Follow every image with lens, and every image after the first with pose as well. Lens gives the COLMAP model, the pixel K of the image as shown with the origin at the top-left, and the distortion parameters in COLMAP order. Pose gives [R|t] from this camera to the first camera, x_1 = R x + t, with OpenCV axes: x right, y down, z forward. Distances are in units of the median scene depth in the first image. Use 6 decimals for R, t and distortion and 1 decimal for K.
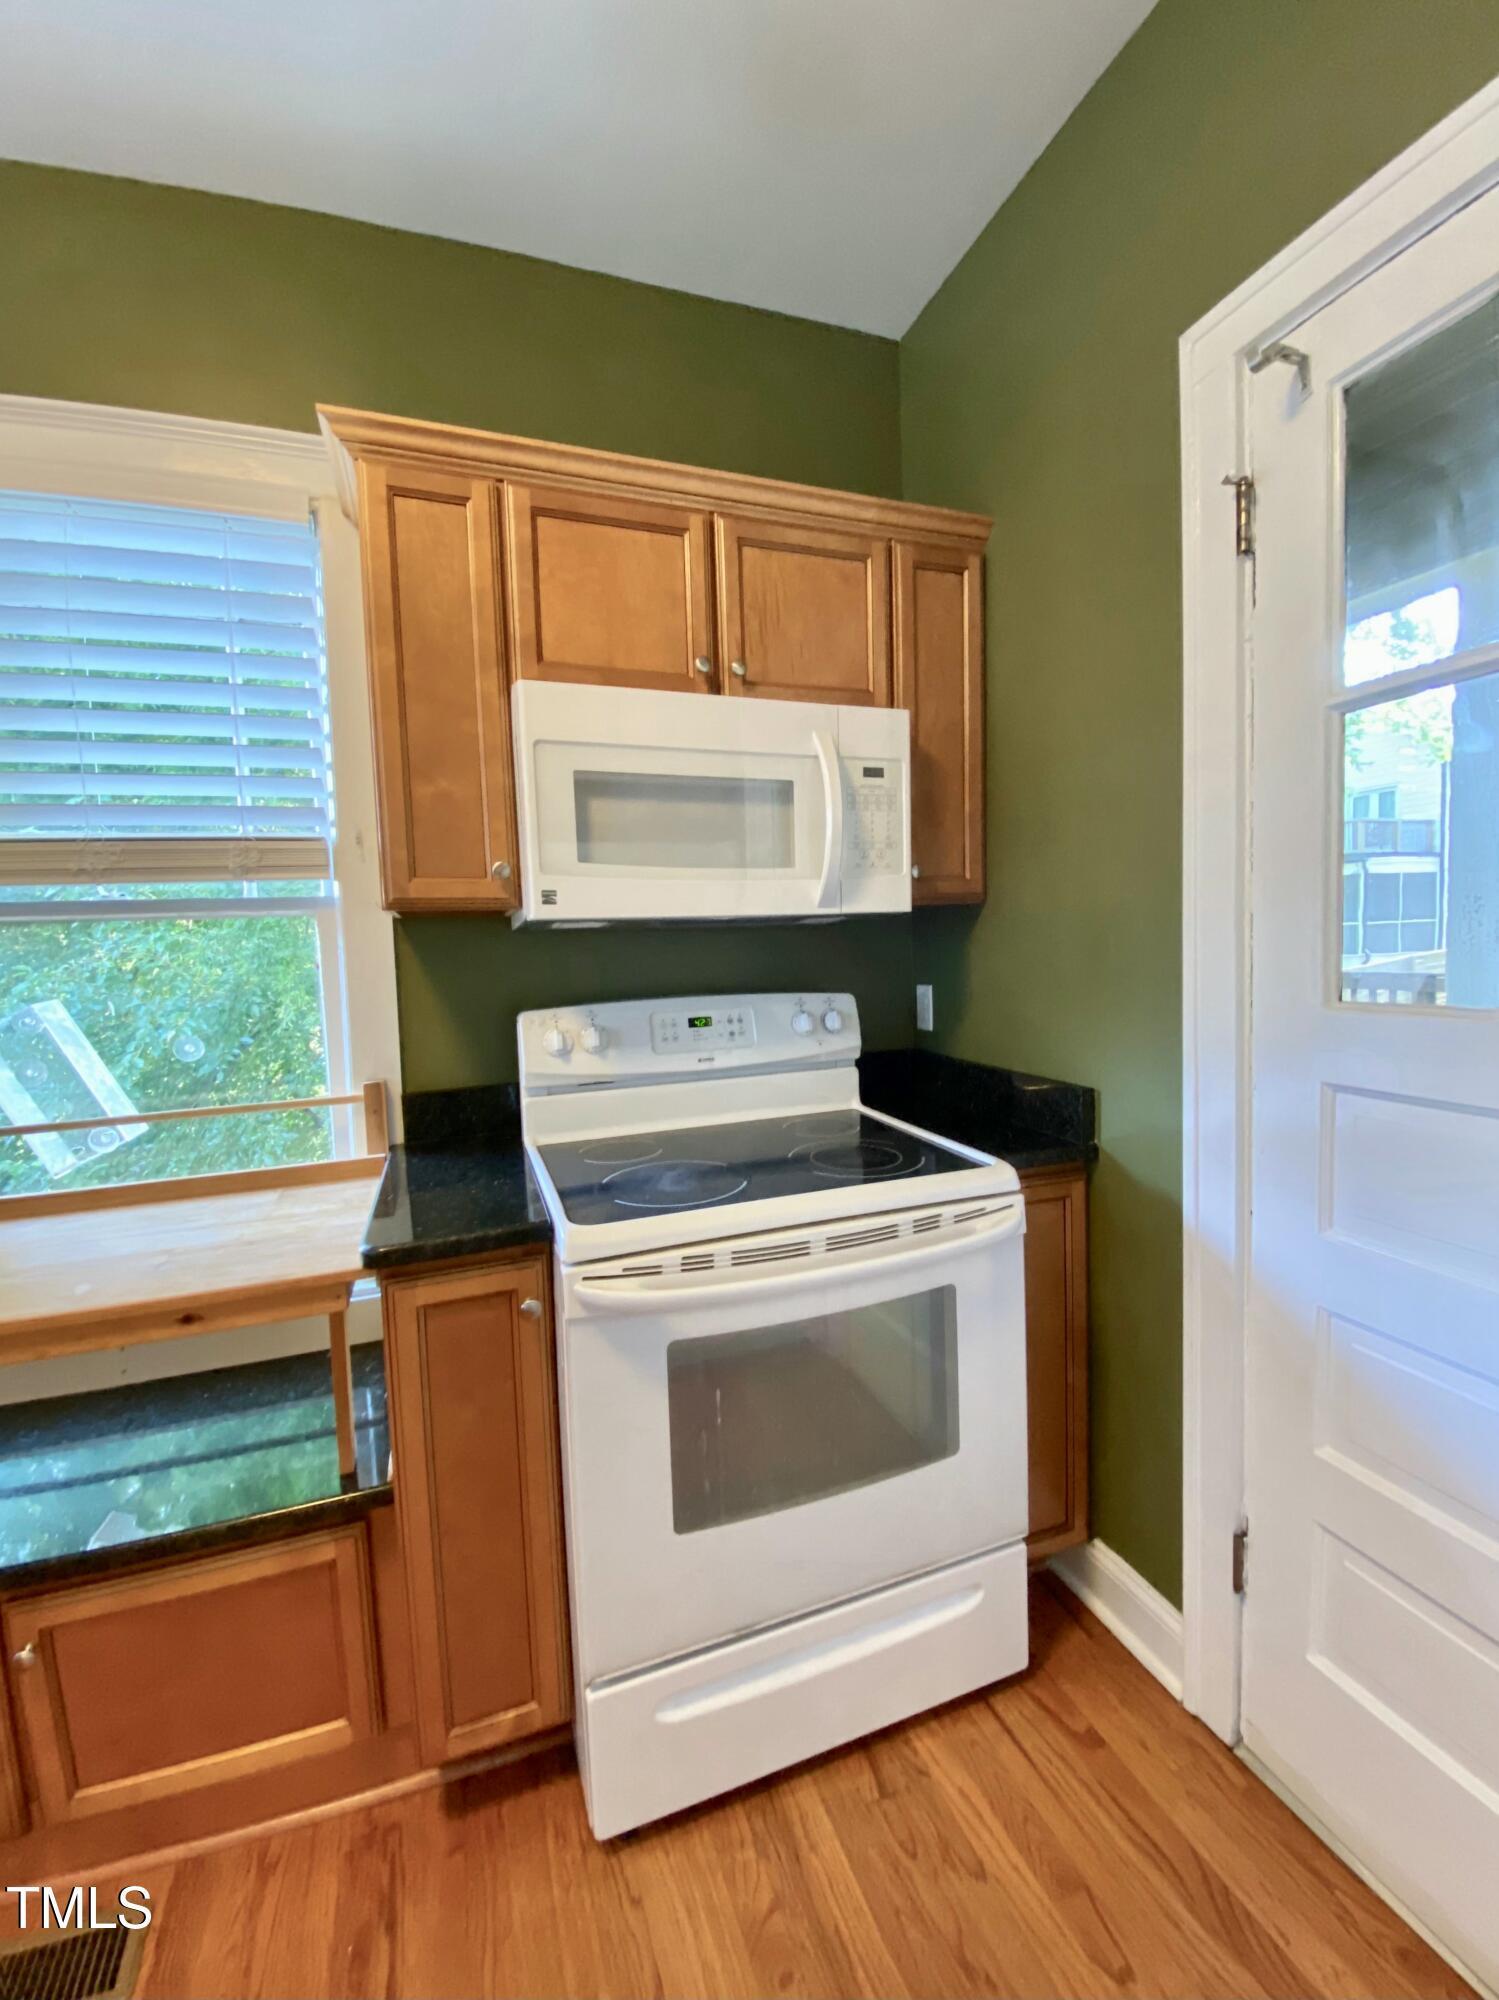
lens RADIAL K [[844.5, 0, 749.5], [0, 844.5, 1000.0], [0, 0, 1]] dist [-0.035098, -0.000134]
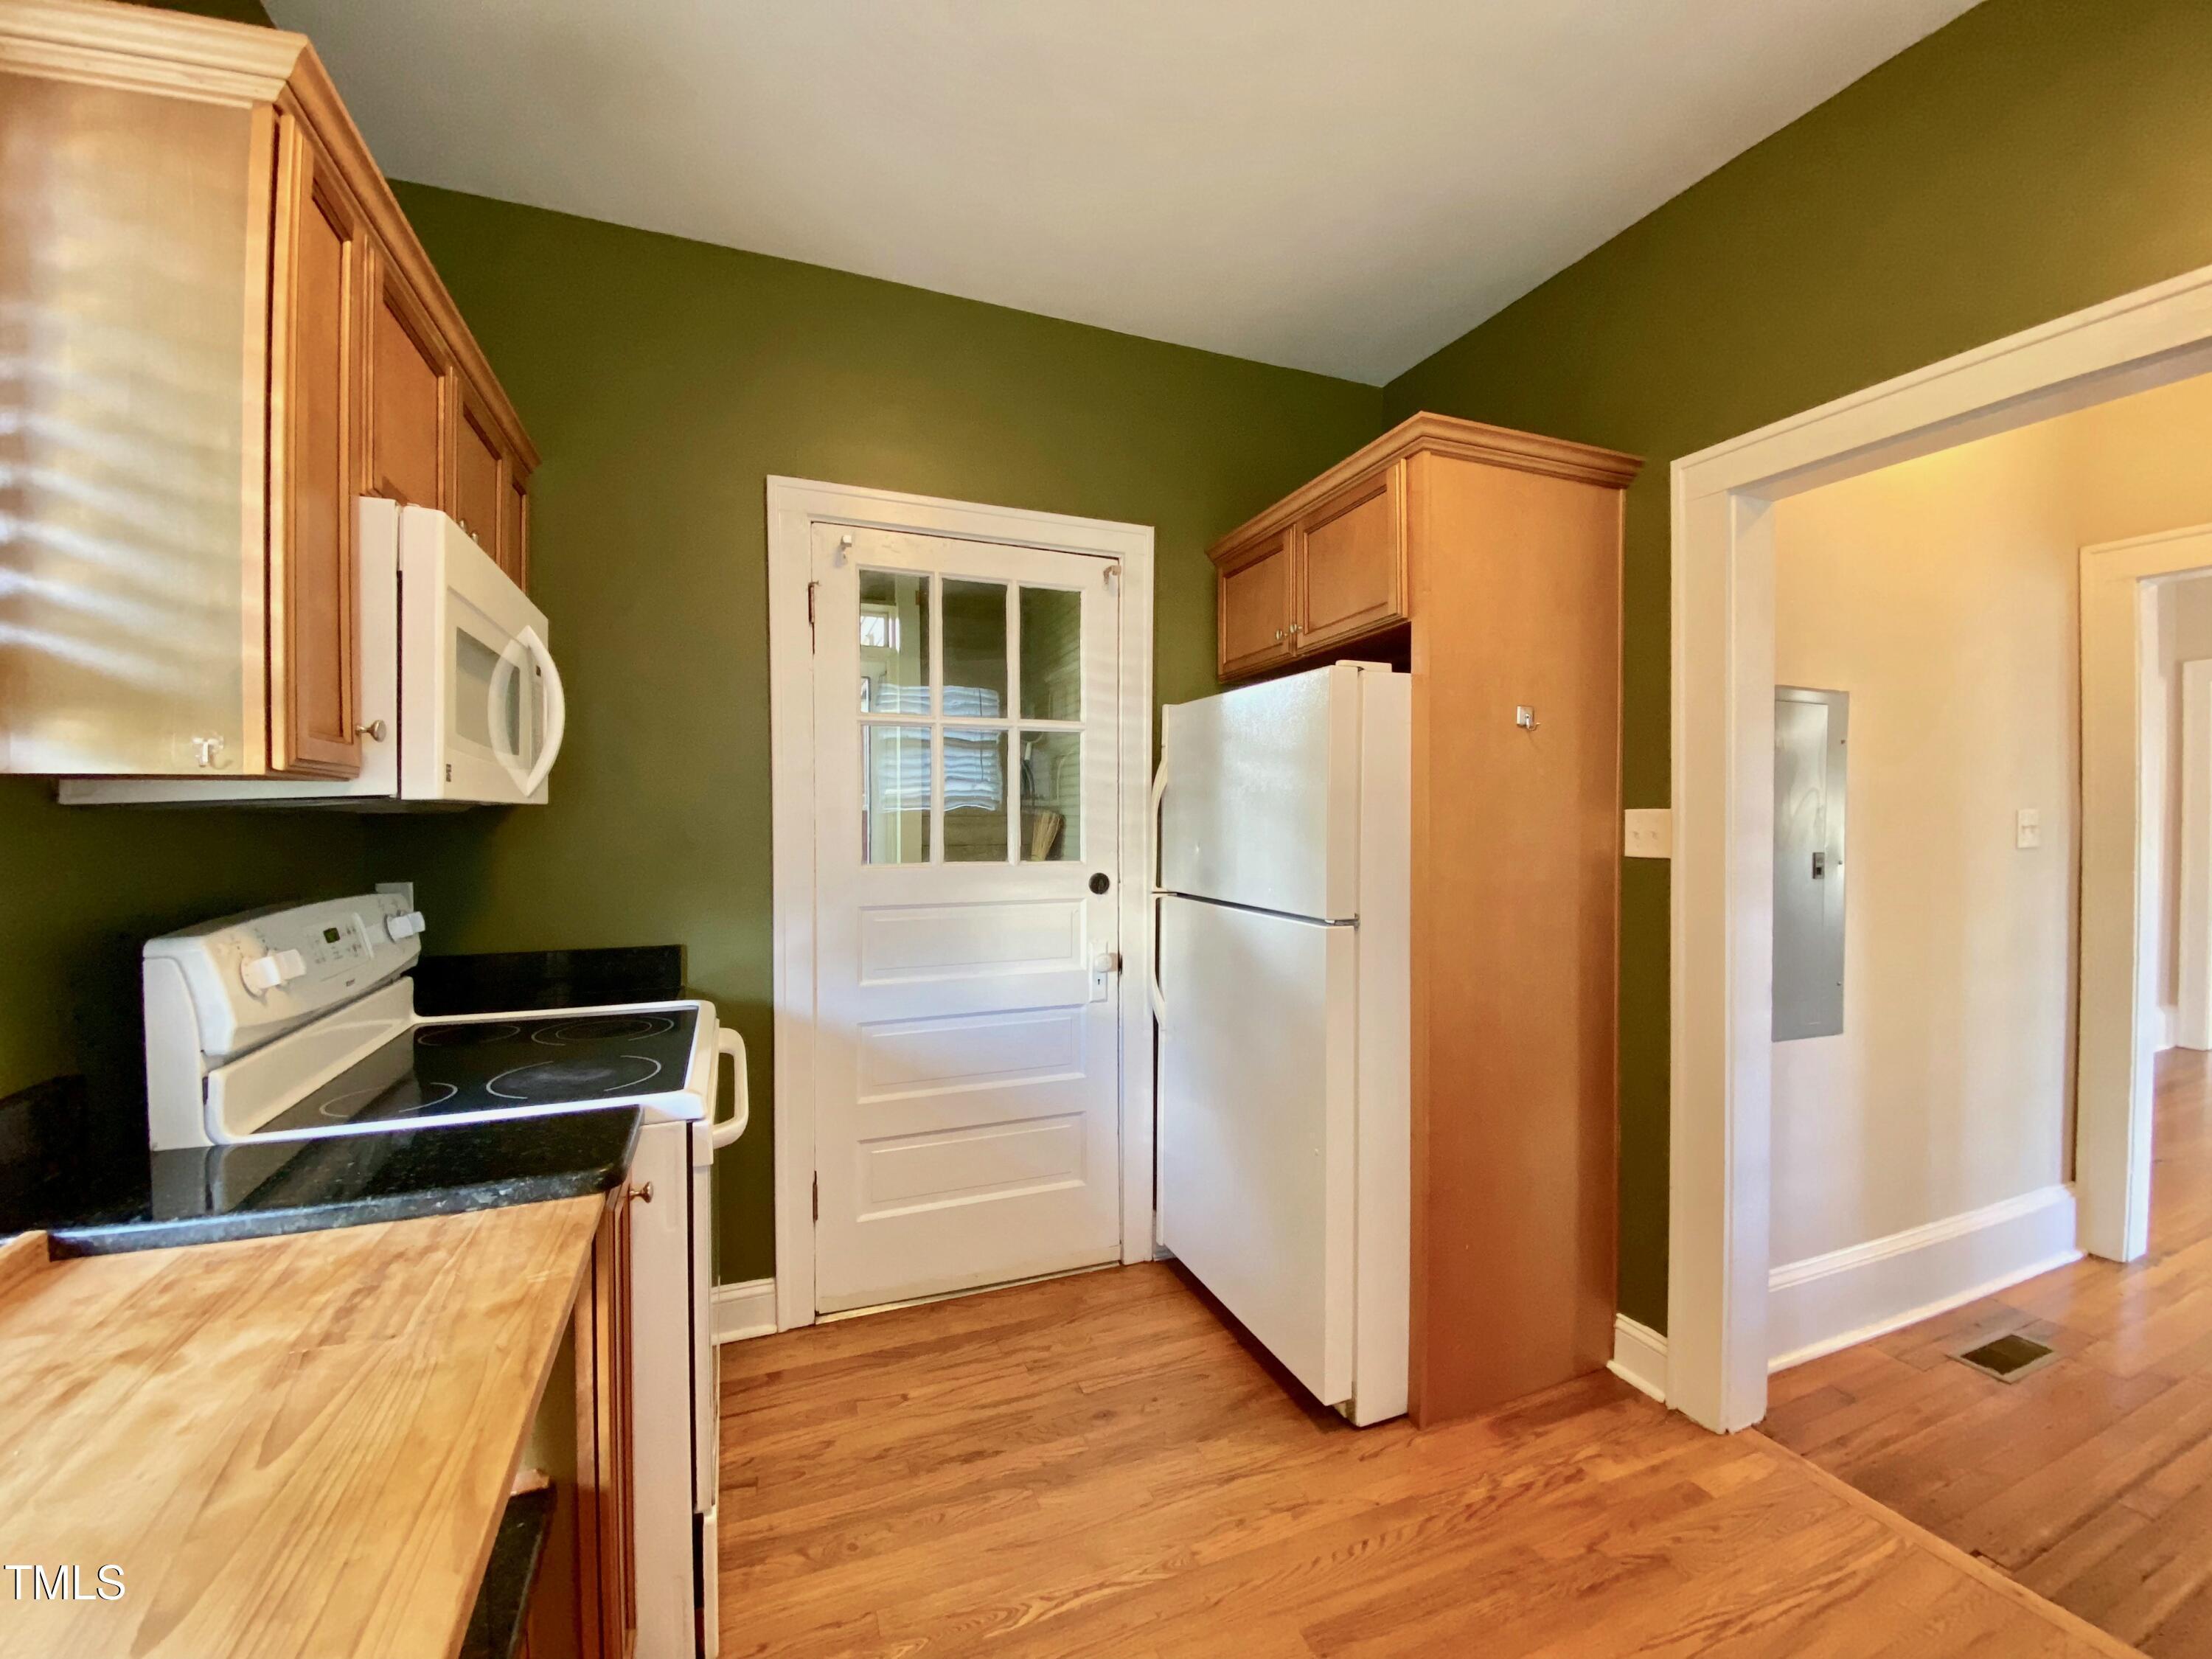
lens RADIAL K [[934.0, 0, 1106.0], [0, 934.0, 829.5], [0, 0, 1]] dist [-0.035098, -0.000134]
pose [[-0.047773, 0.011174, 0.998796, -1.358517], [0.074901, 0.997162, -0.007573, -0.020705], [-0.996046, 0.074449, -0.048474, 0.435535]]
